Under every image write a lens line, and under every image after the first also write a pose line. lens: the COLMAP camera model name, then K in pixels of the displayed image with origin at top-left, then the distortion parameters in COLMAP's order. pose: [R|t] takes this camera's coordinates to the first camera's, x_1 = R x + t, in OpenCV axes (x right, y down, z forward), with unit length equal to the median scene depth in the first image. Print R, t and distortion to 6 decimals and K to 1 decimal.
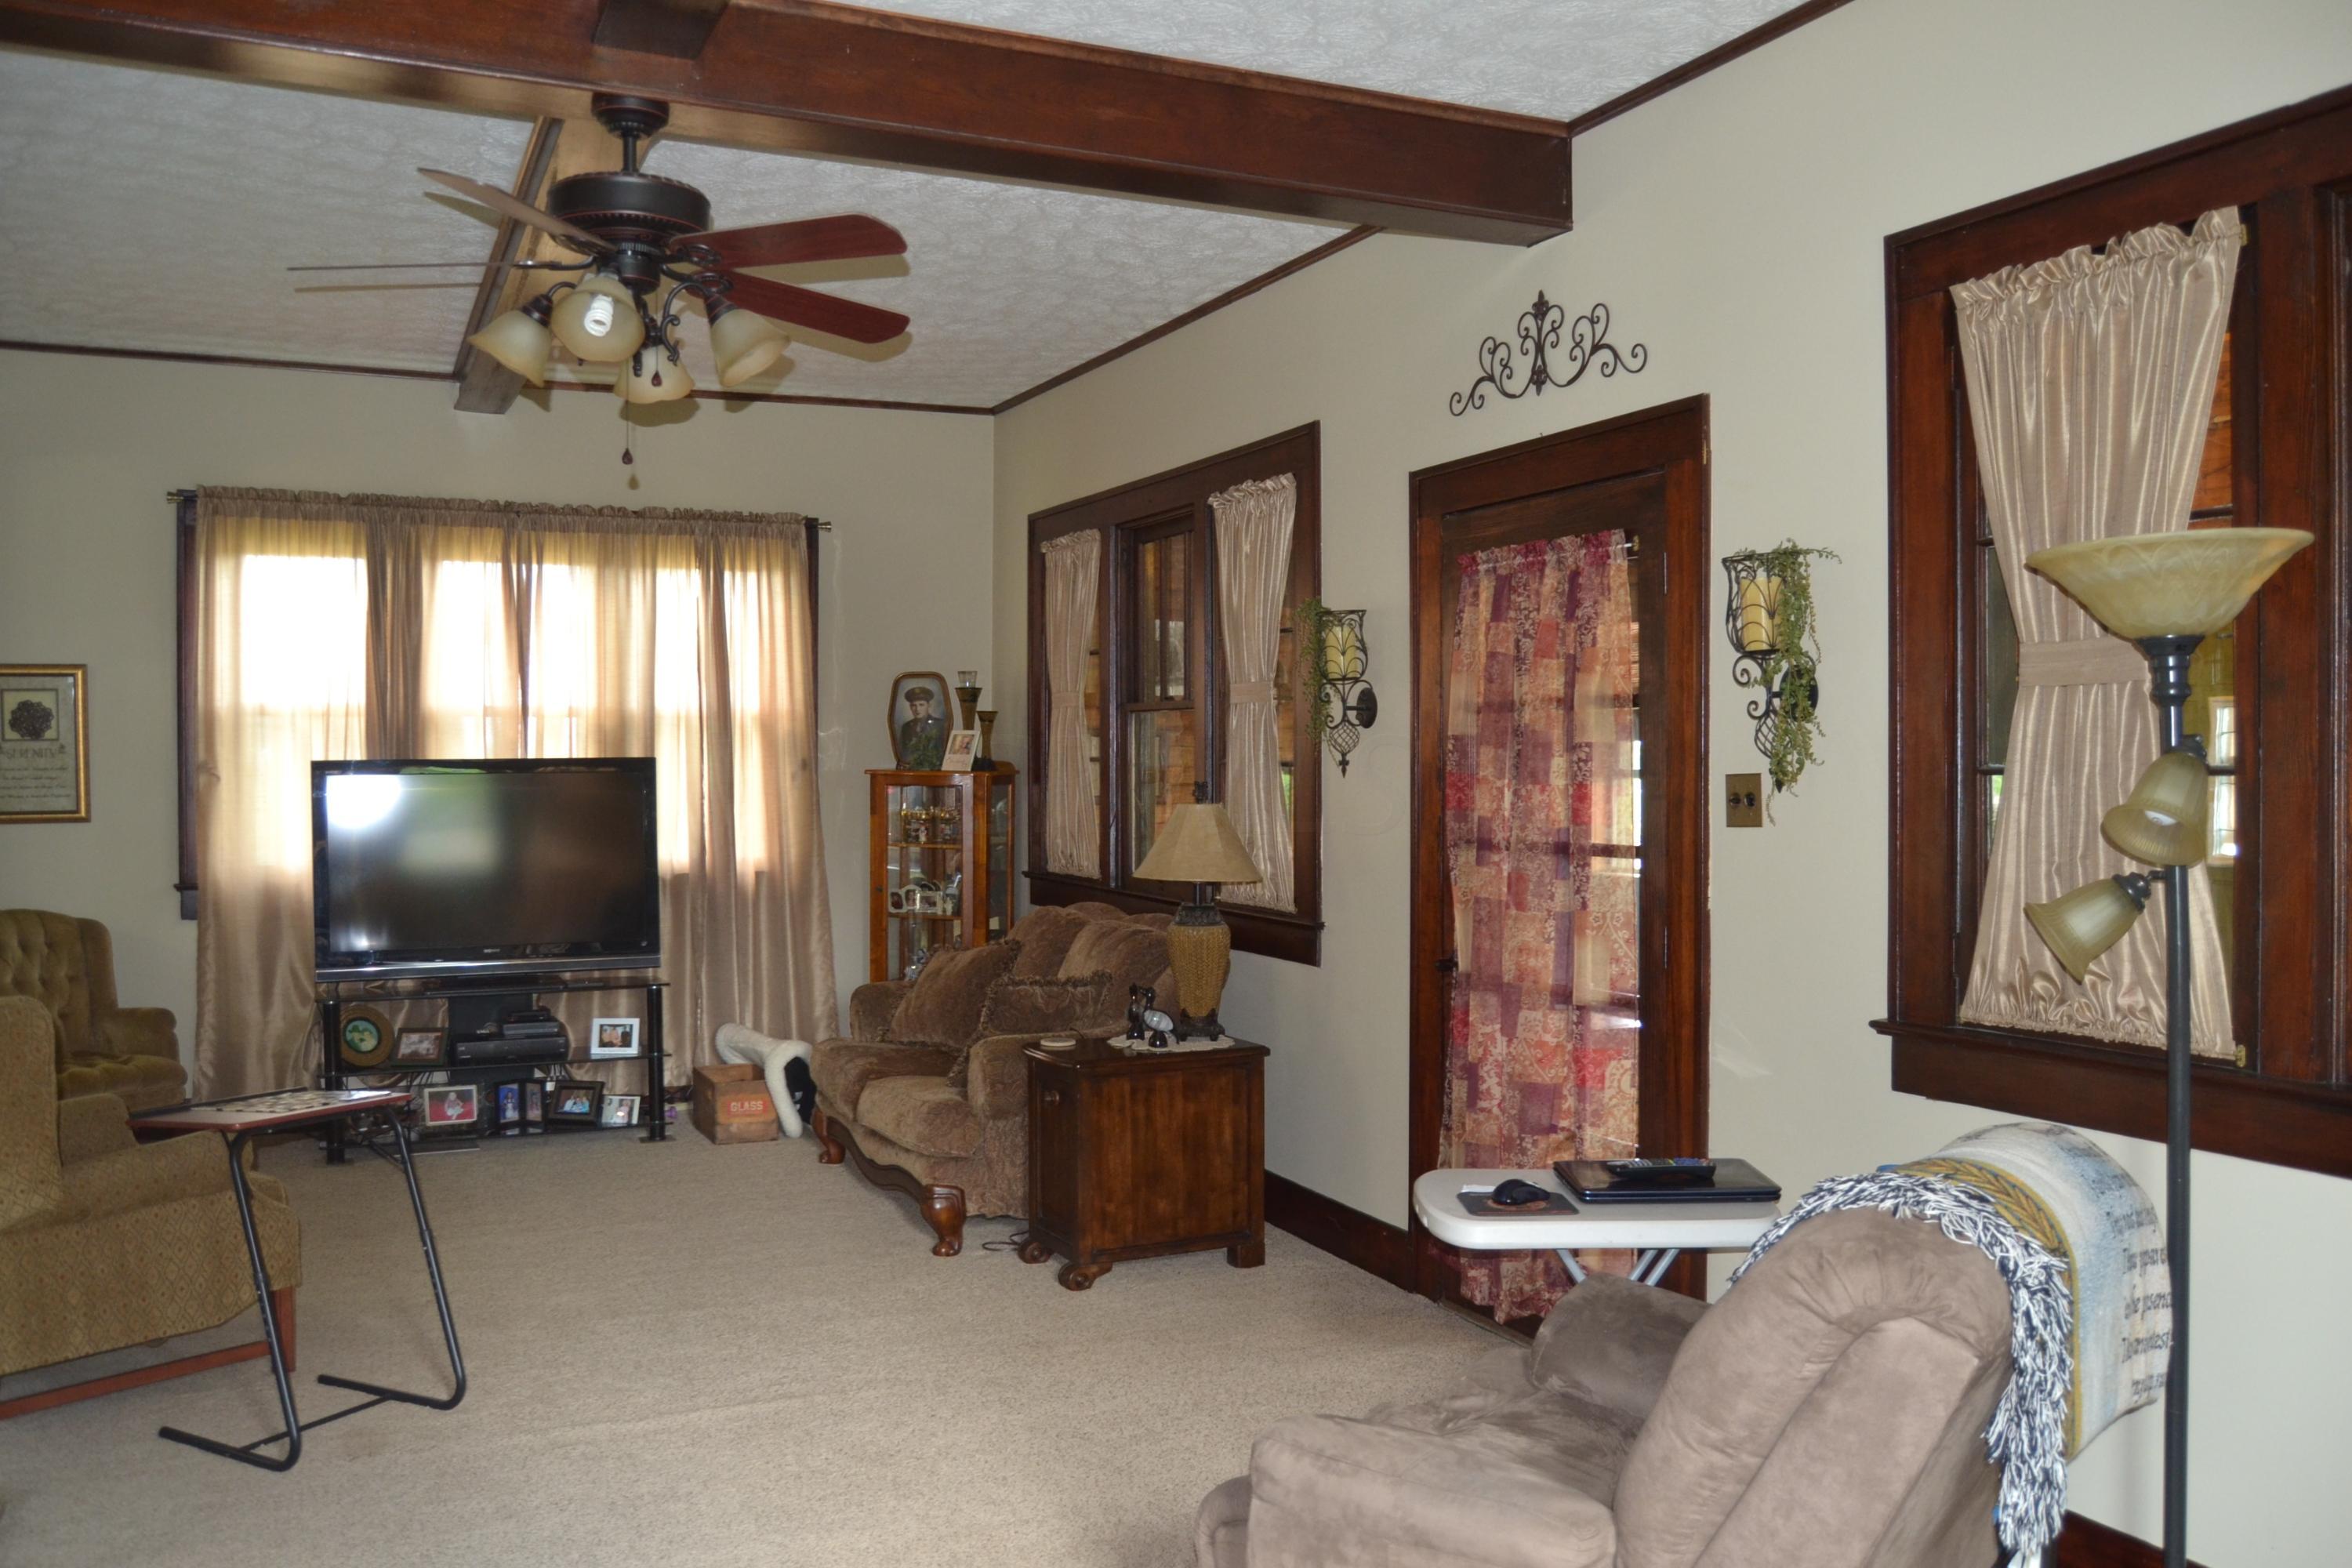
lens RADIAL K [[1872.2, 0, 1176.0], [0, 1872.2, 784.0], [0, 0, 1]] dist [-0.100364, 0.046745]
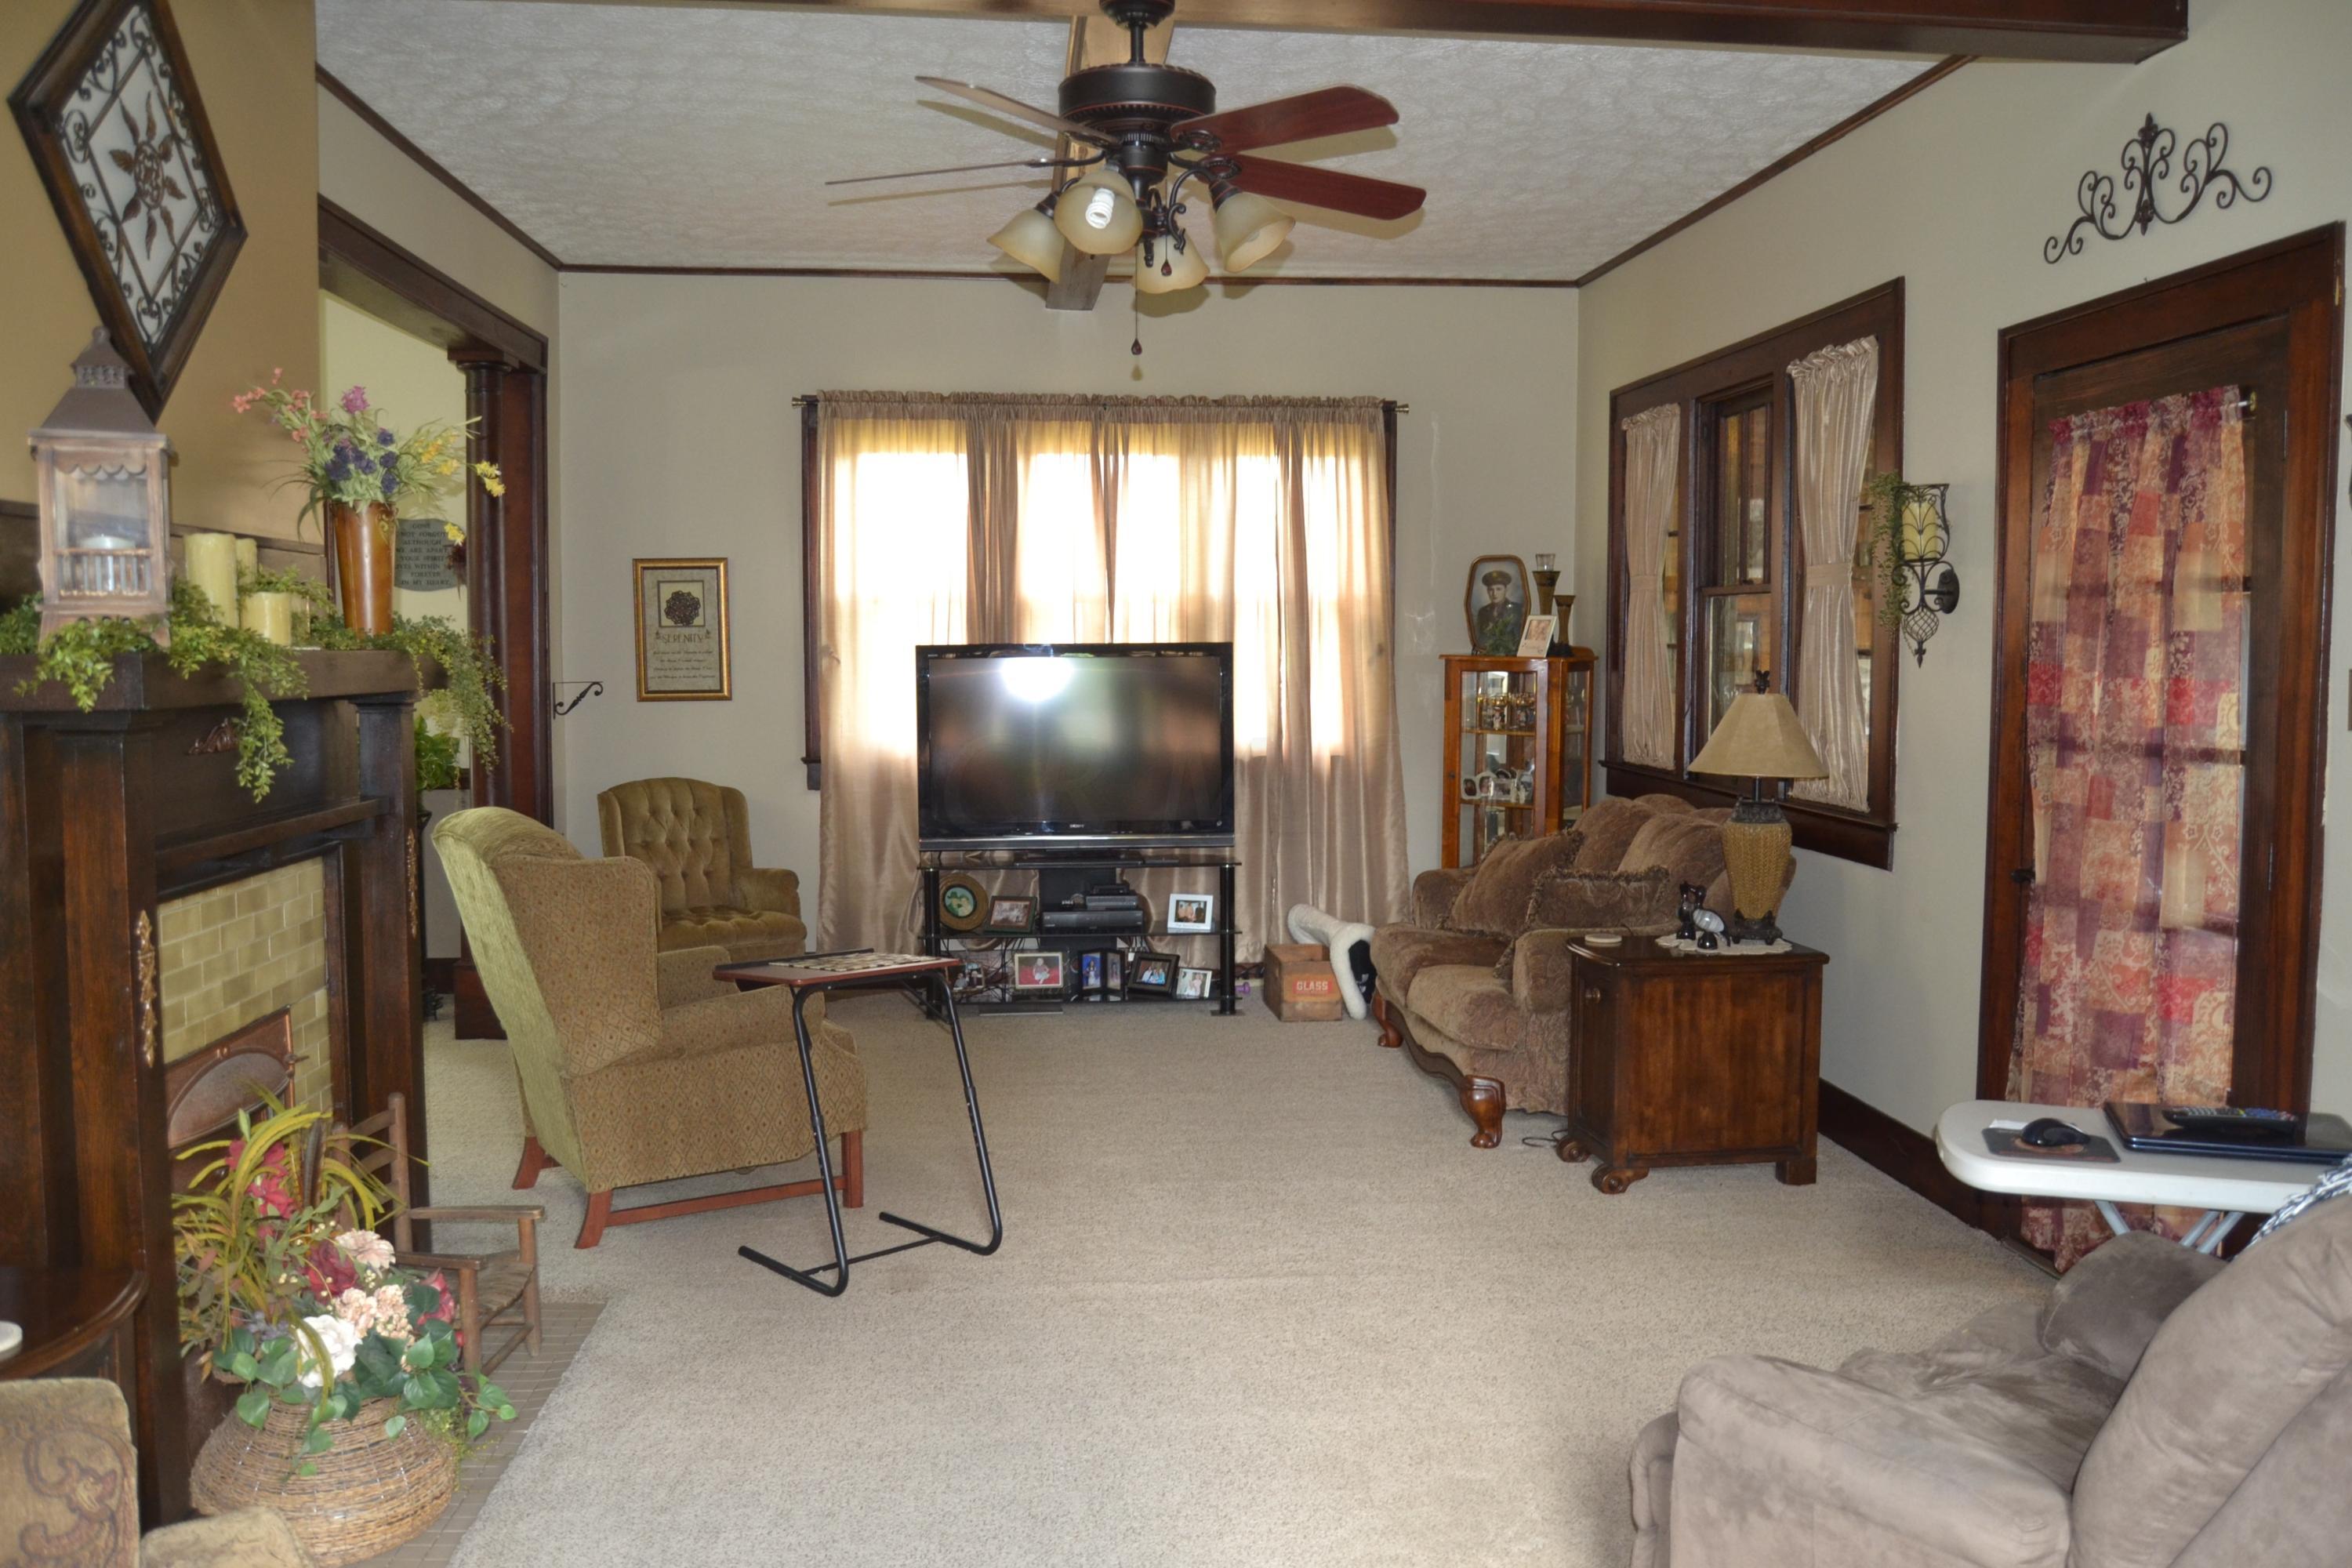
lens RADIAL K [[1872.2, 0, 1176.0], [0, 1872.2, 784.0], [0, 0, 1]] dist [-0.100364, 0.046745]
pose [[0.943346, 0.025885, -0.330800, 0.047790], [-0.005248, 0.997992, 0.063125, -0.001678], [0.331770, -0.057812, 0.941587, 0.023026]]
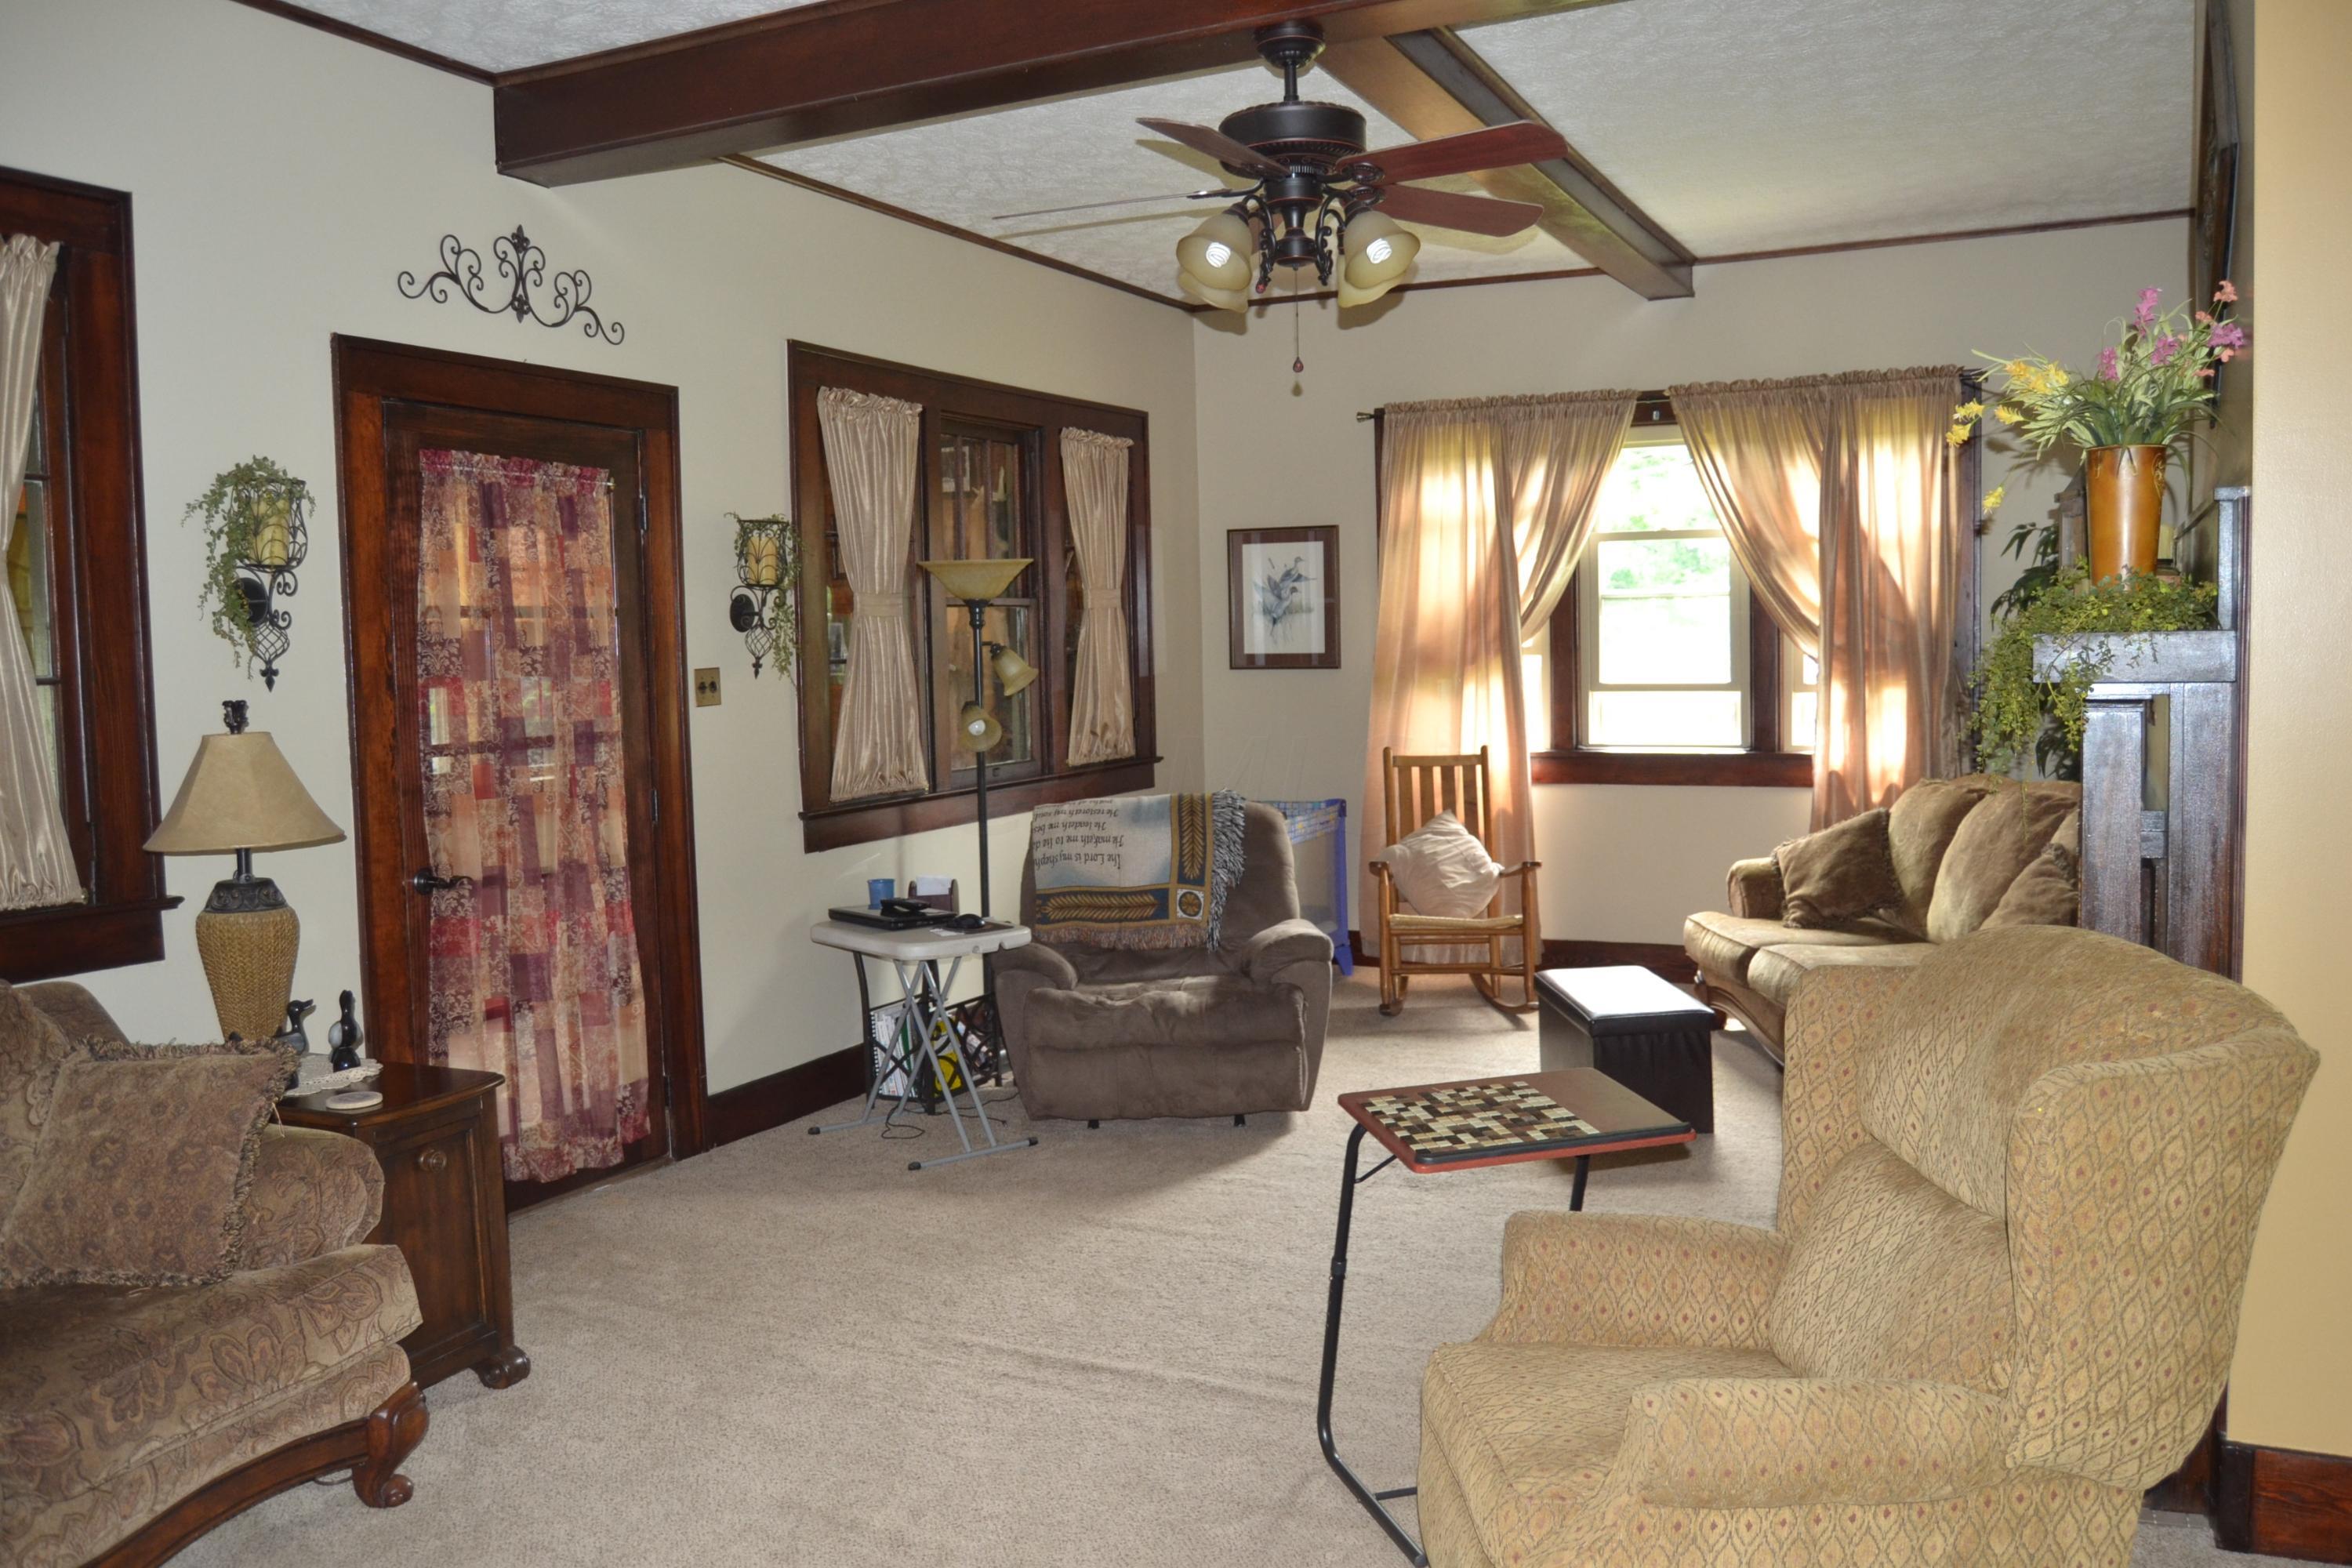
lens RADIAL K [[1872.2, 0, 1176.0], [0, 1872.2, 784.0], [0, 0, 1]] dist [-0.100364, 0.046745]
pose [[-0.634580, -0.041639, 0.771734, -0.776142], [0.030617, 0.996409, 0.078937, -0.014126], [-0.772250, 0.073720, -0.631027, 1.238266]]
